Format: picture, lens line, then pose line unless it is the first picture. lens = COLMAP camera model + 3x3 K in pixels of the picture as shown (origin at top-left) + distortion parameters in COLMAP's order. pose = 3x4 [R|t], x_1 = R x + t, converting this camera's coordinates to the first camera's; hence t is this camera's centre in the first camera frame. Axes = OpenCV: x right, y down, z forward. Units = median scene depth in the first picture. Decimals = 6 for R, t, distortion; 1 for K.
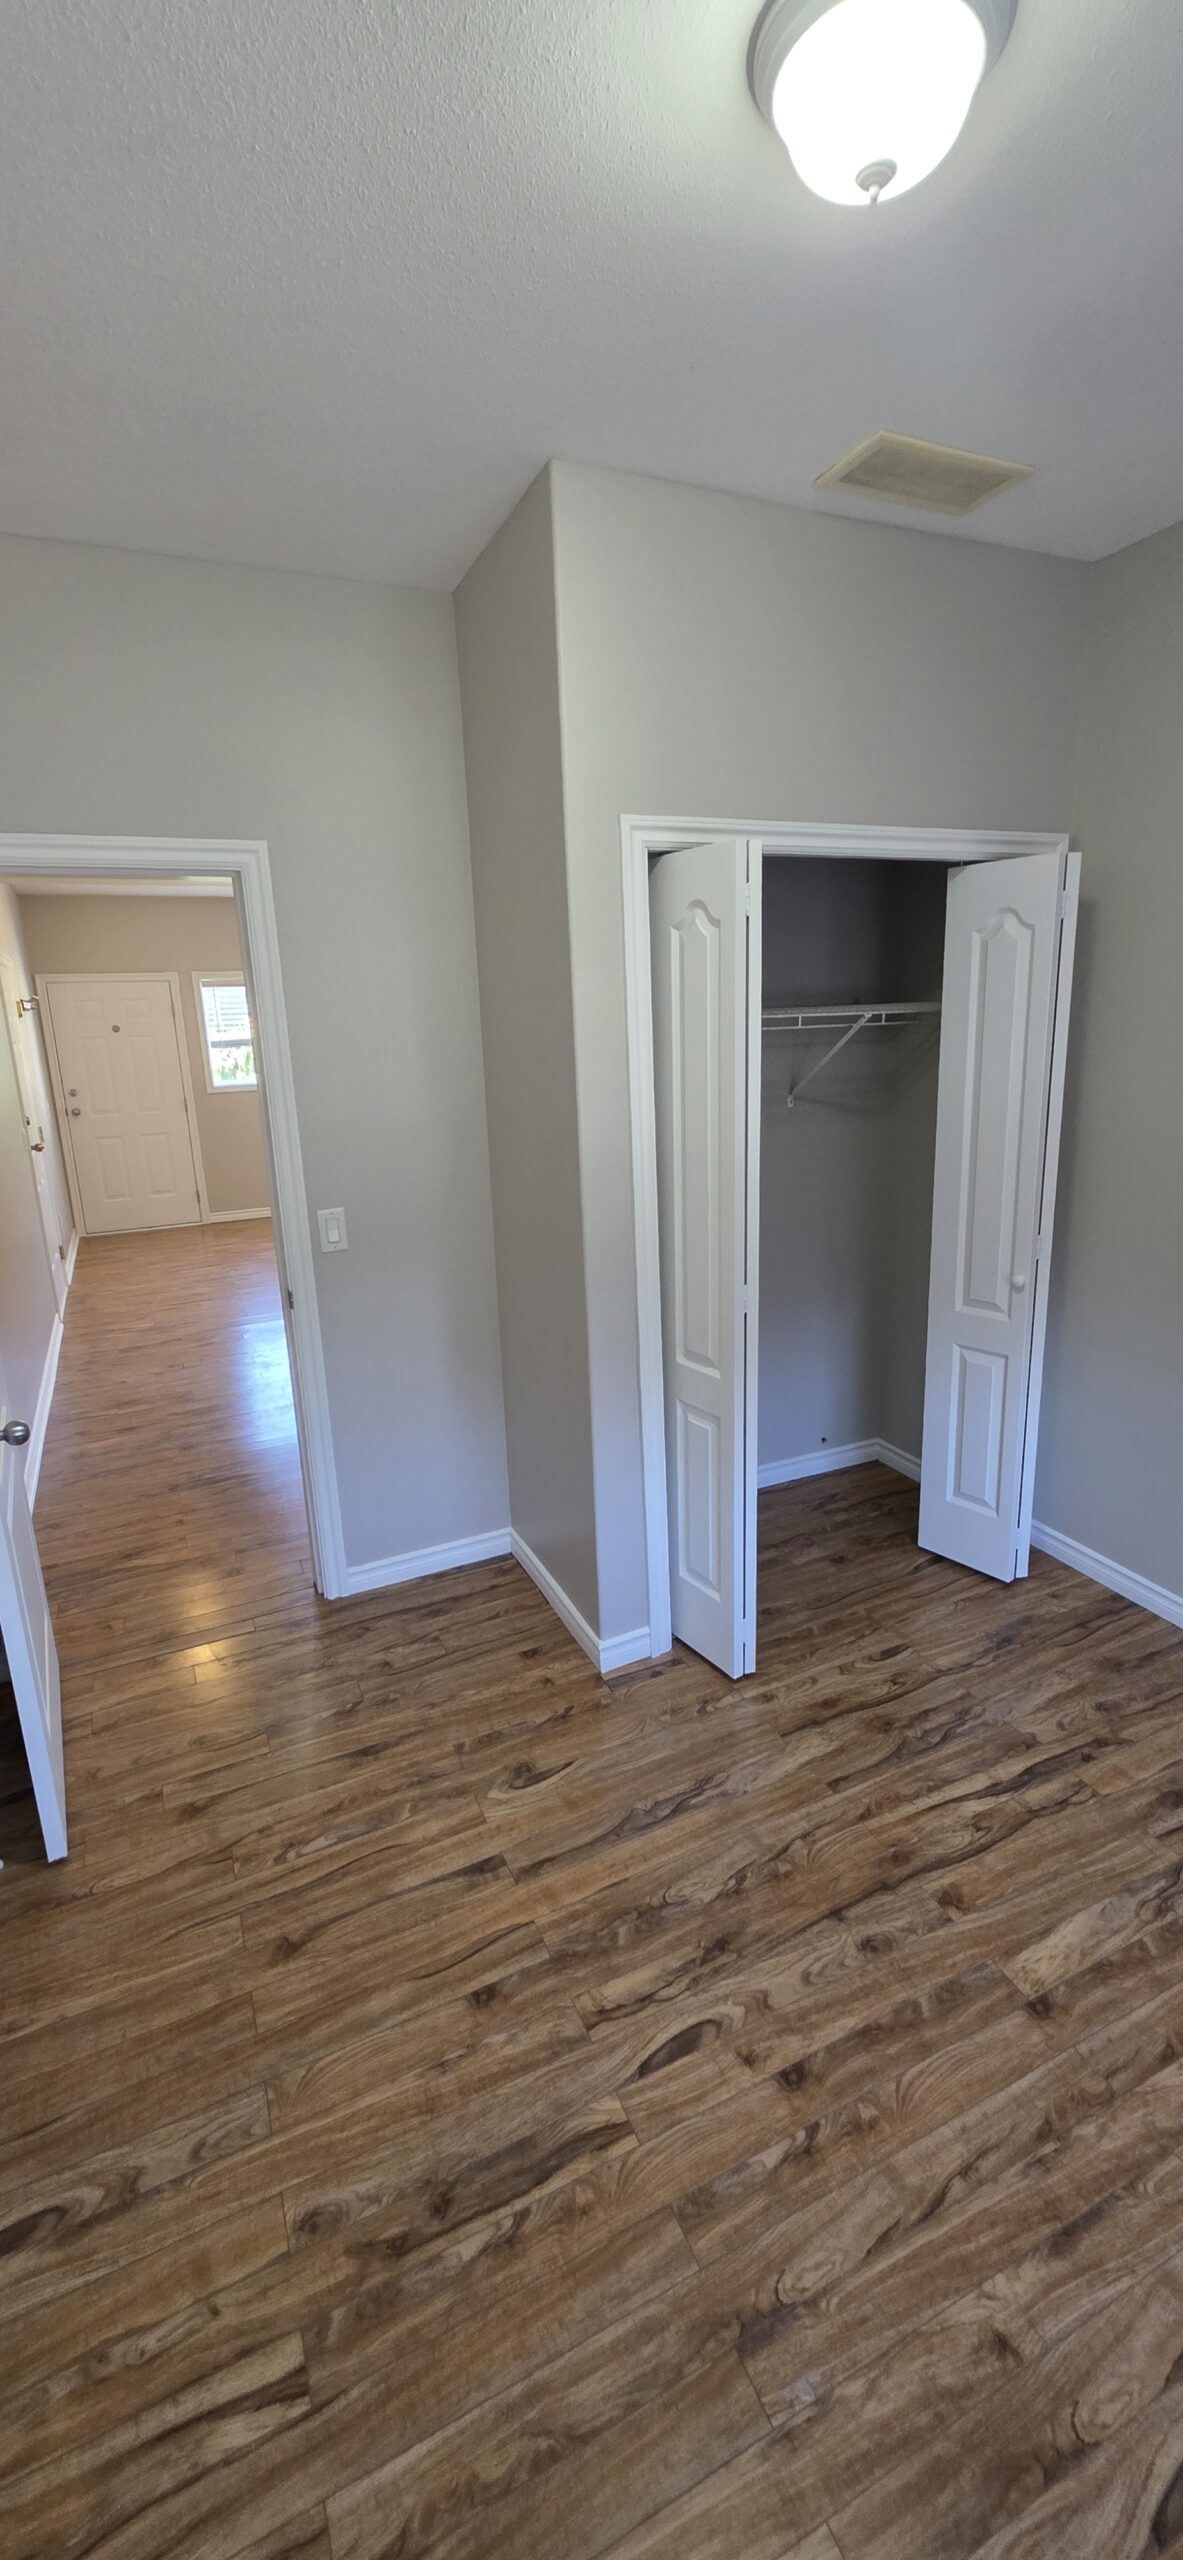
lens RADIAL K [[1026.1, 0, 584.1], [0, 1026.1, 1281.6], [0, 0, 1]] dist [0.000273, -0.000474]
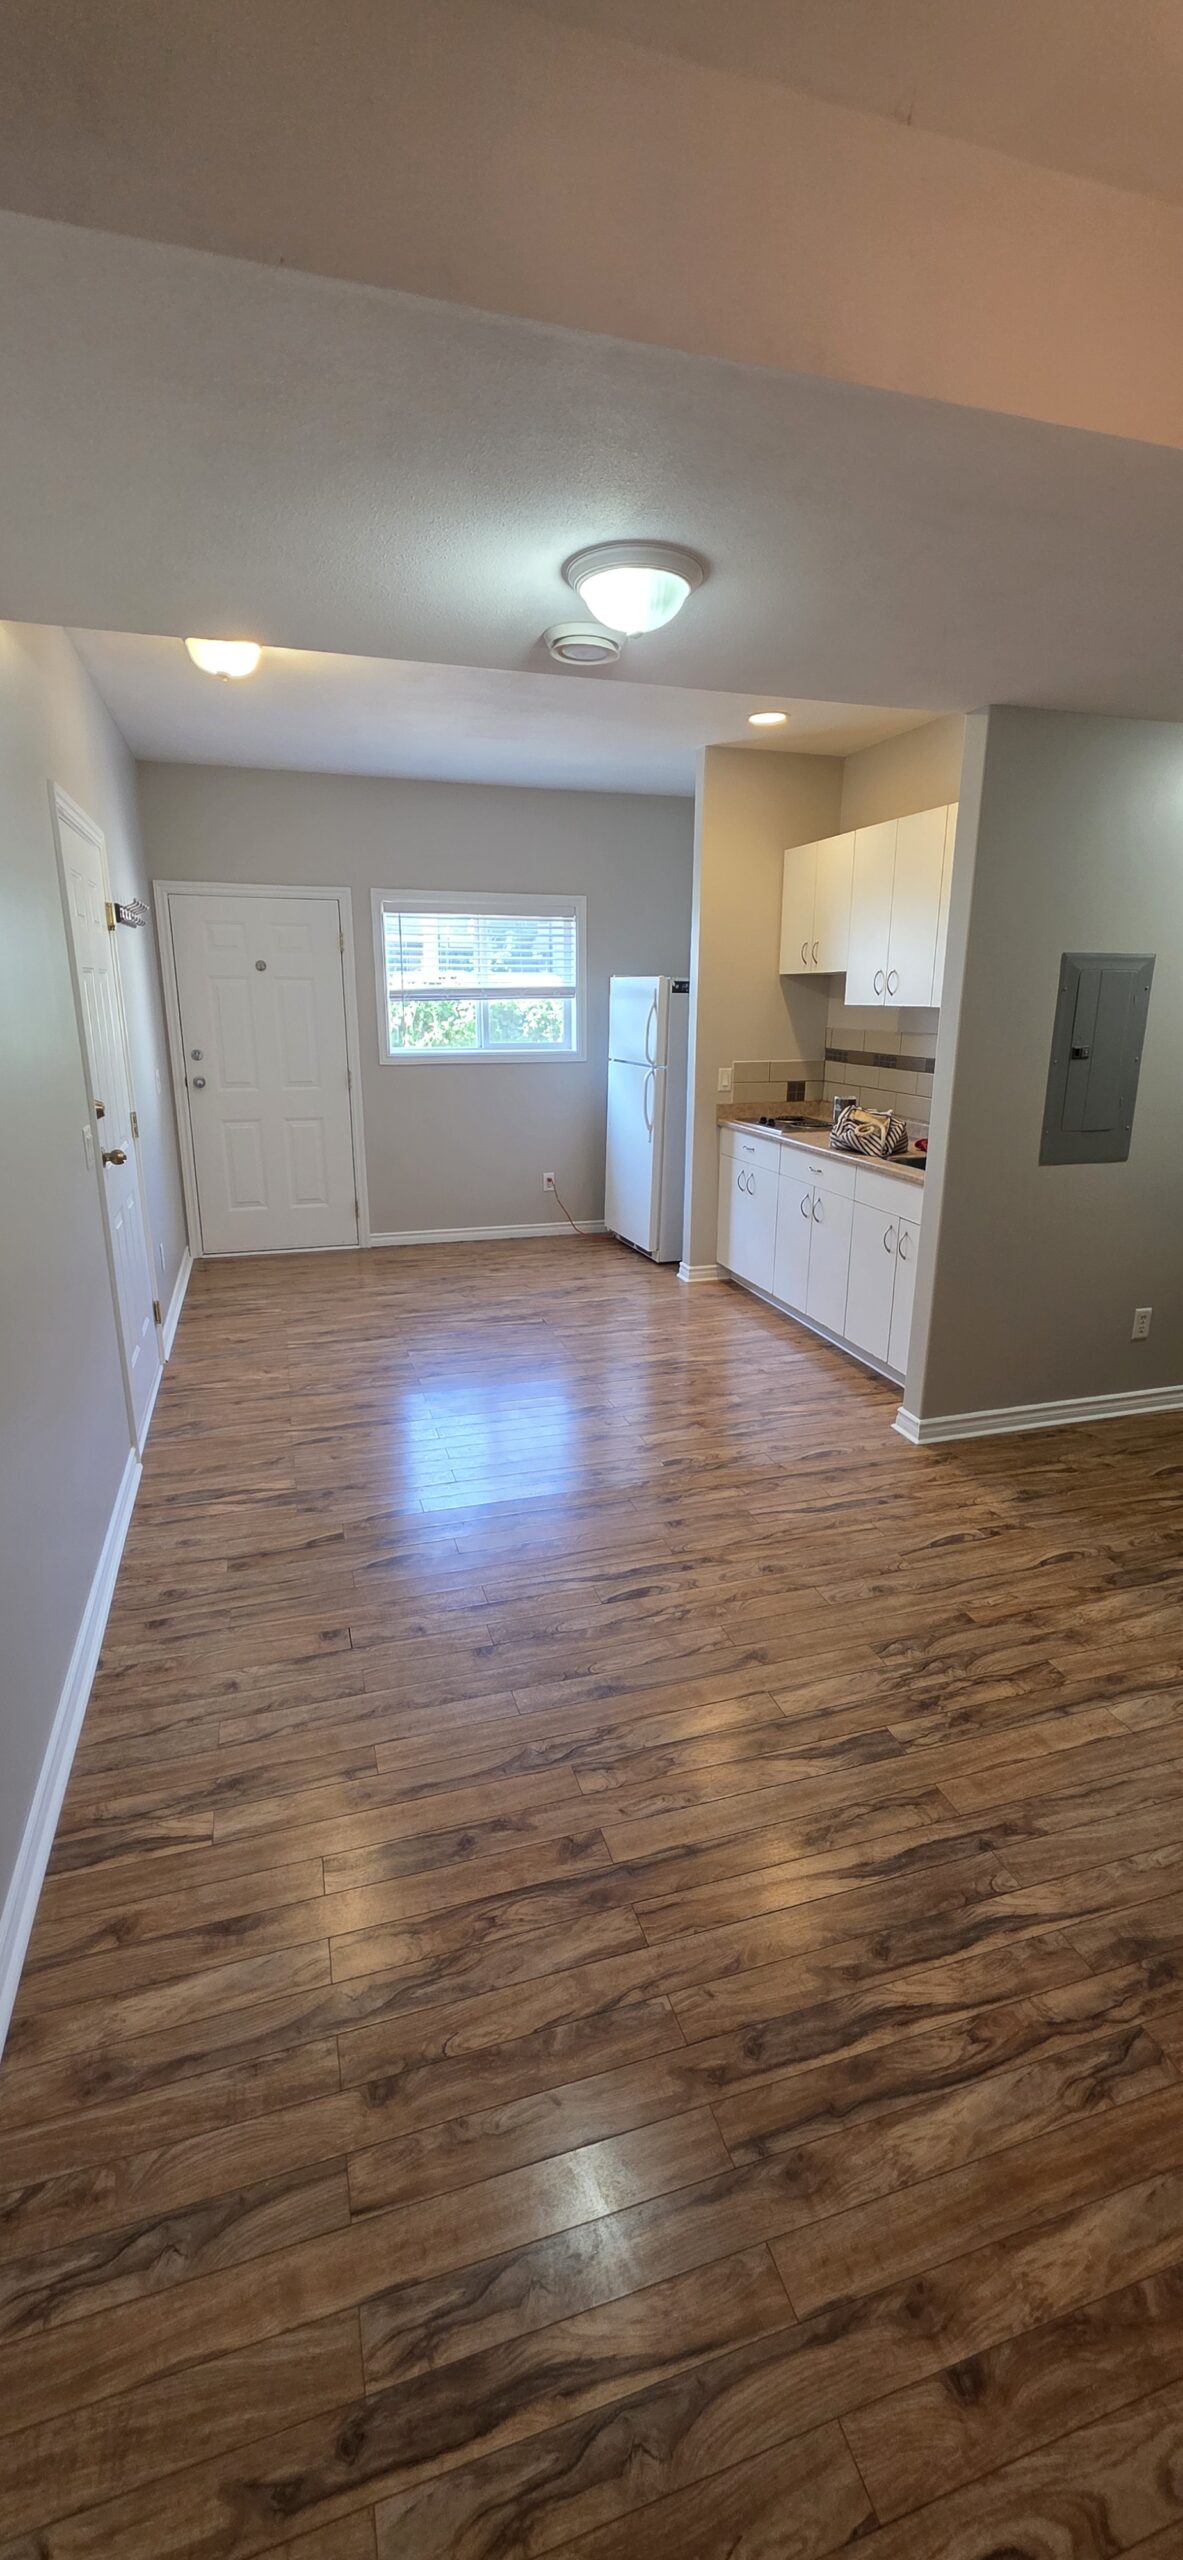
lens RADIAL K [[1026.1, 0, 597.1], [0, 1026.1, 1280.3], [0, 0, 1]] dist [0.000273, -0.000474]
pose [[0.992752, 0.073246, -0.095278, -0.164254], [-0.071065, 0.997131, 0.026085, -0.075328], [0.096915, -0.019125, 0.995109, 0.360773]]
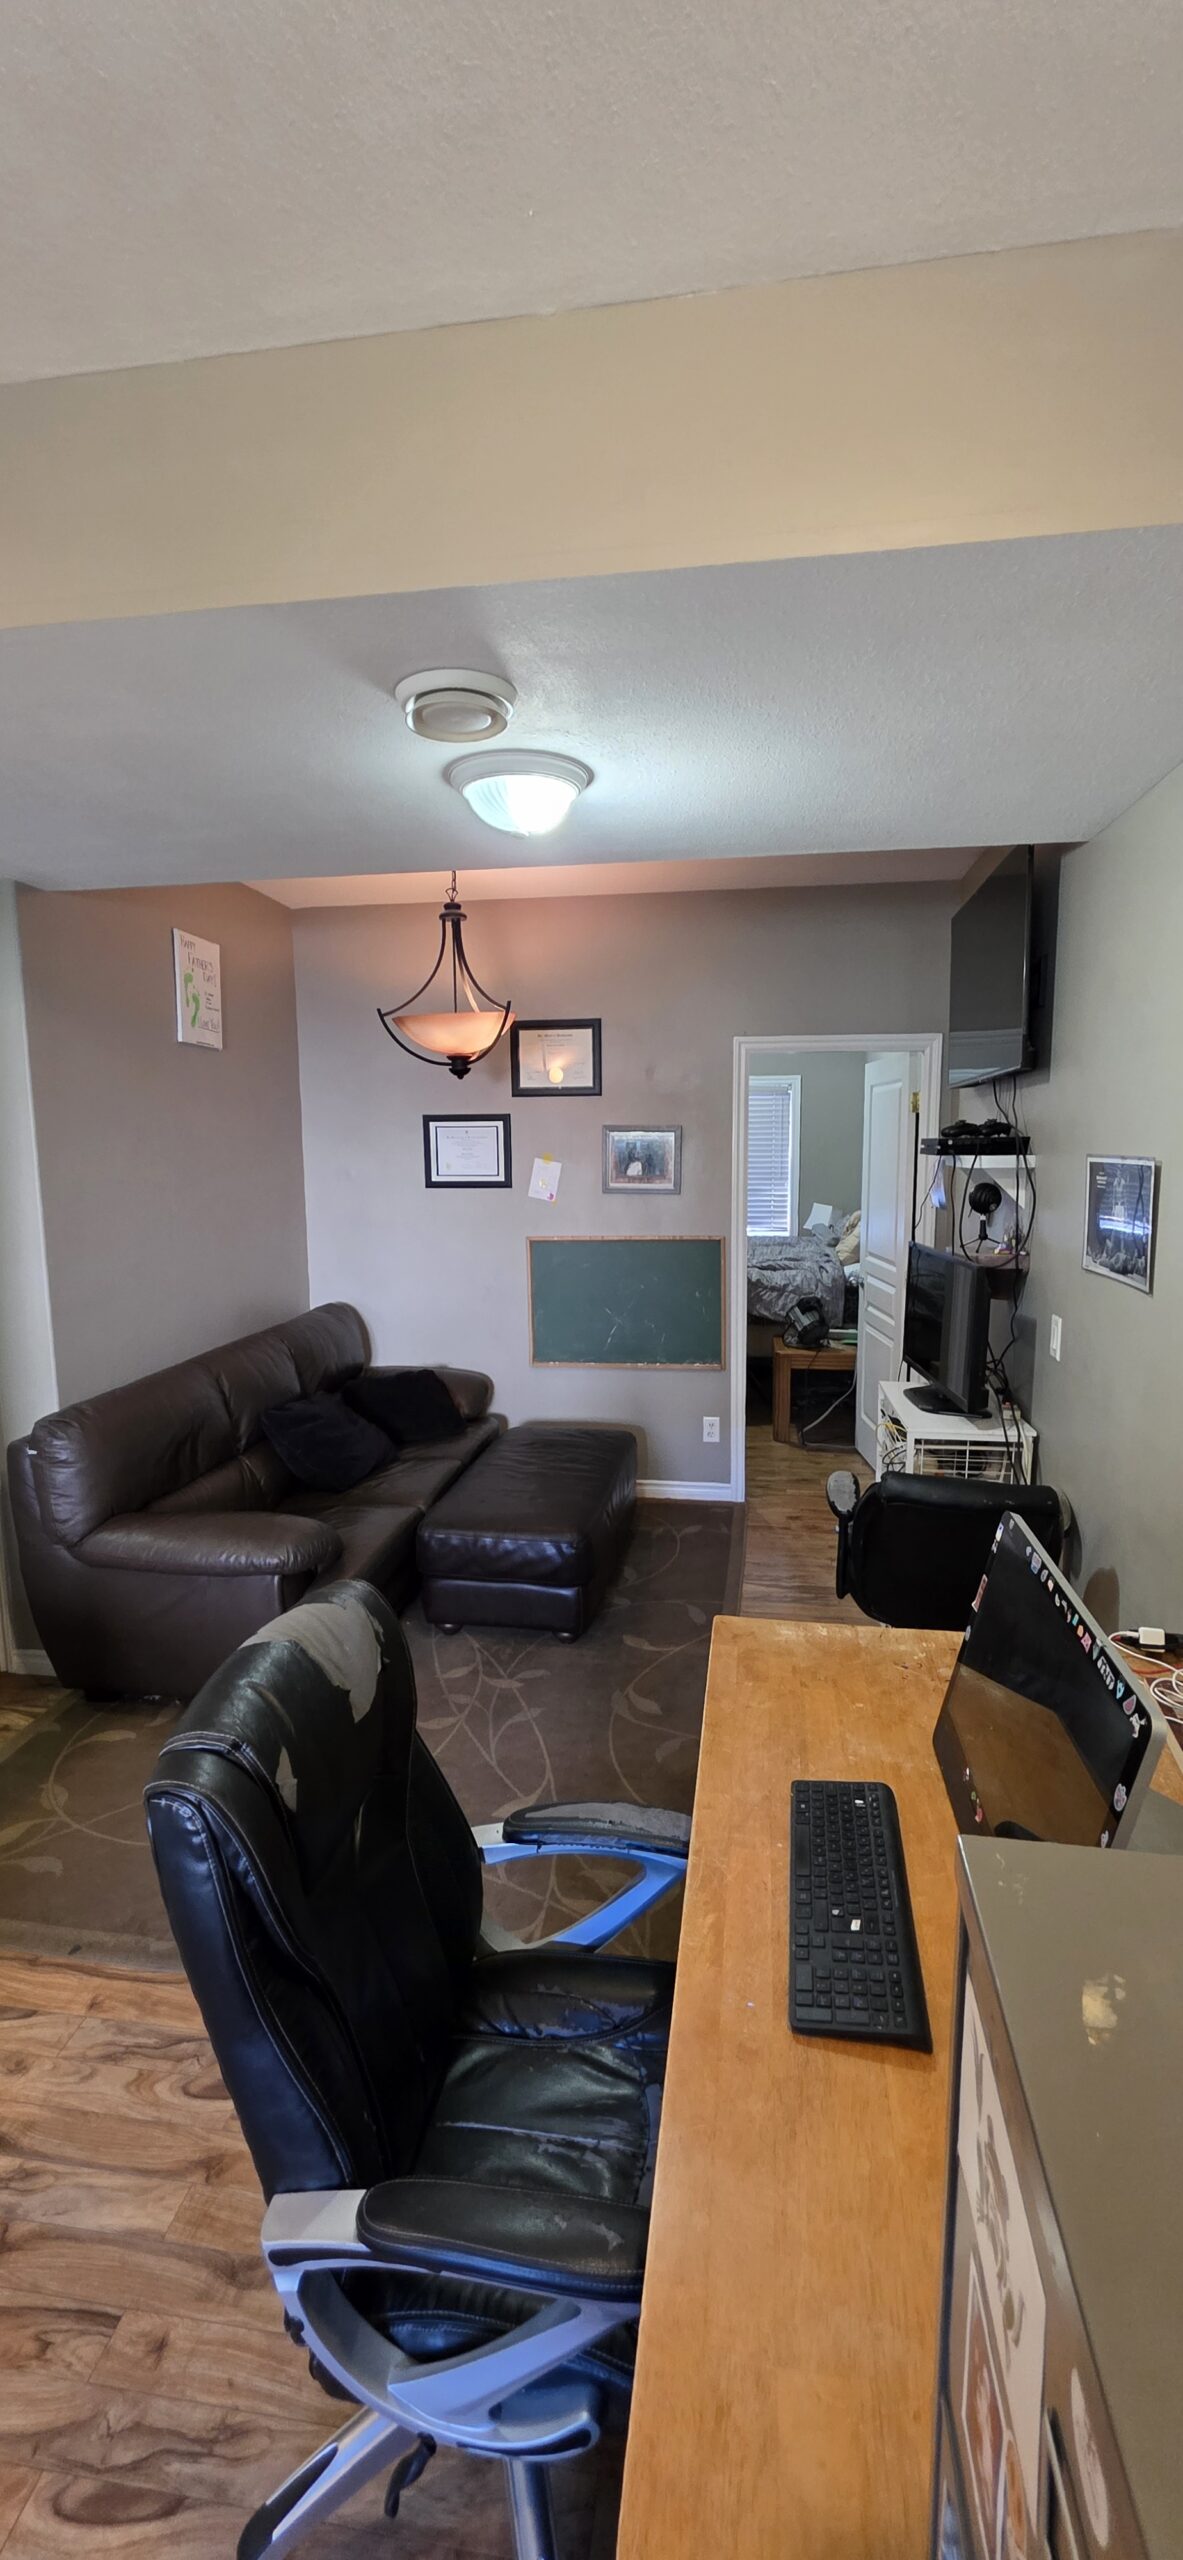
lens RADIAL K [[1026.1, 0, 575.1], [0, 1026.1, 1280.3], [0, 0, 1]] dist [0.000273, -0.000474]
pose [[-0.832309, -0.031642, 0.553408, -0.363227], [0.179005, 0.929537, 0.322365, -0.221414], [-0.524613, 0.367370, -0.767997, 0.895505]]
